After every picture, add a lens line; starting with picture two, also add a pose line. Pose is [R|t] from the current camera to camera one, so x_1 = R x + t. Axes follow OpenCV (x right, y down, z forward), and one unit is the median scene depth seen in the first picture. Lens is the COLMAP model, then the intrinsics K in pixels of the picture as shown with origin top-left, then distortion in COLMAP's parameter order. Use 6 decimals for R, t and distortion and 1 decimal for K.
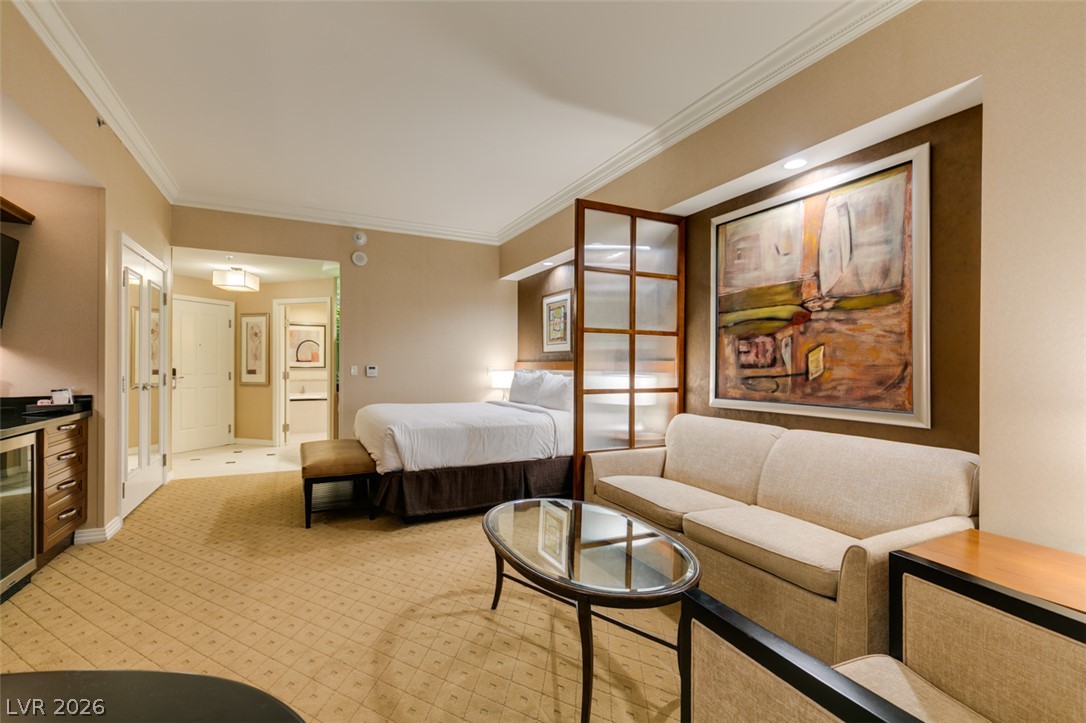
lens RADIAL K [[495.6, 0, 540.4], [0, 495.6, 364.4], [0, 0, 1]] dist [0.001953, -0.000329]
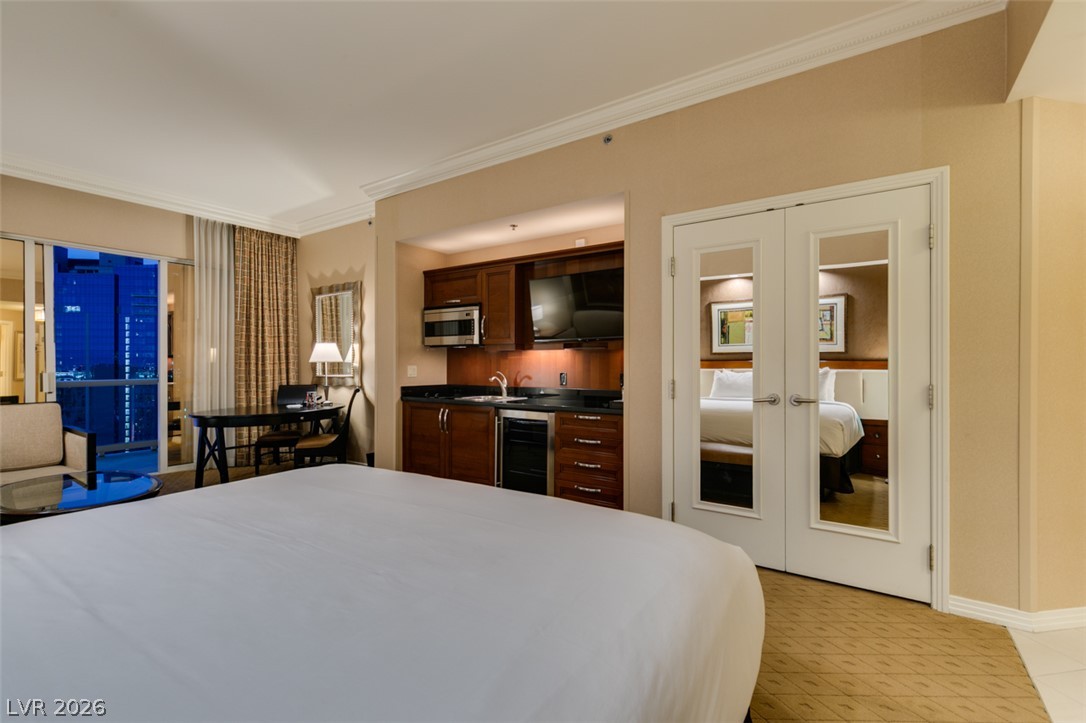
lens RADIAL K [[495.6, 0, 549.4], [0, 495.6, 361.1], [0, 0, 1]] dist [0.001953, -0.000329]
pose [[-0.868703, -0.003502, -0.495321, -0.280515], [-0.001821, 0.999991, -0.003876, -0.007094], [0.495330, -0.002465, -0.868701, 2.062590]]
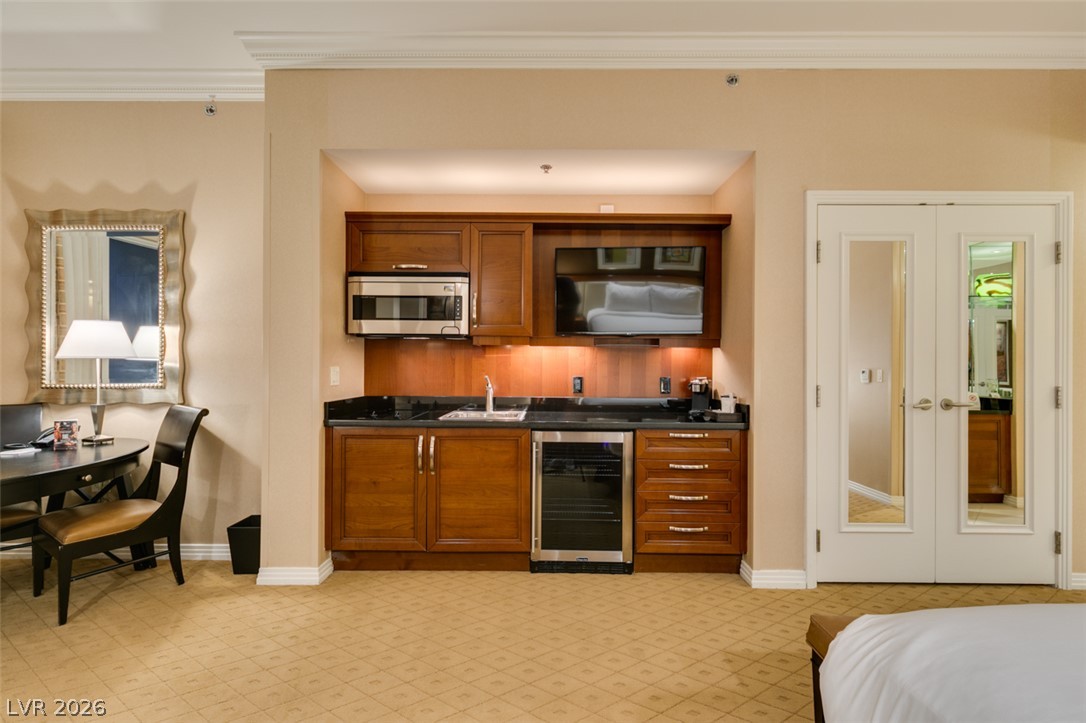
lens RADIAL K [[495.6, 0, 542.8], [0, 495.6, 362.7], [0, 0, 1]] dist [0.001953, -0.000329]
pose [[-0.443102, -0.005225, -0.896456, 0.000842], [-0.007940, 0.999967, -0.001904, -0.006815], [0.896436, 0.006274, -0.443129, 1.204153]]
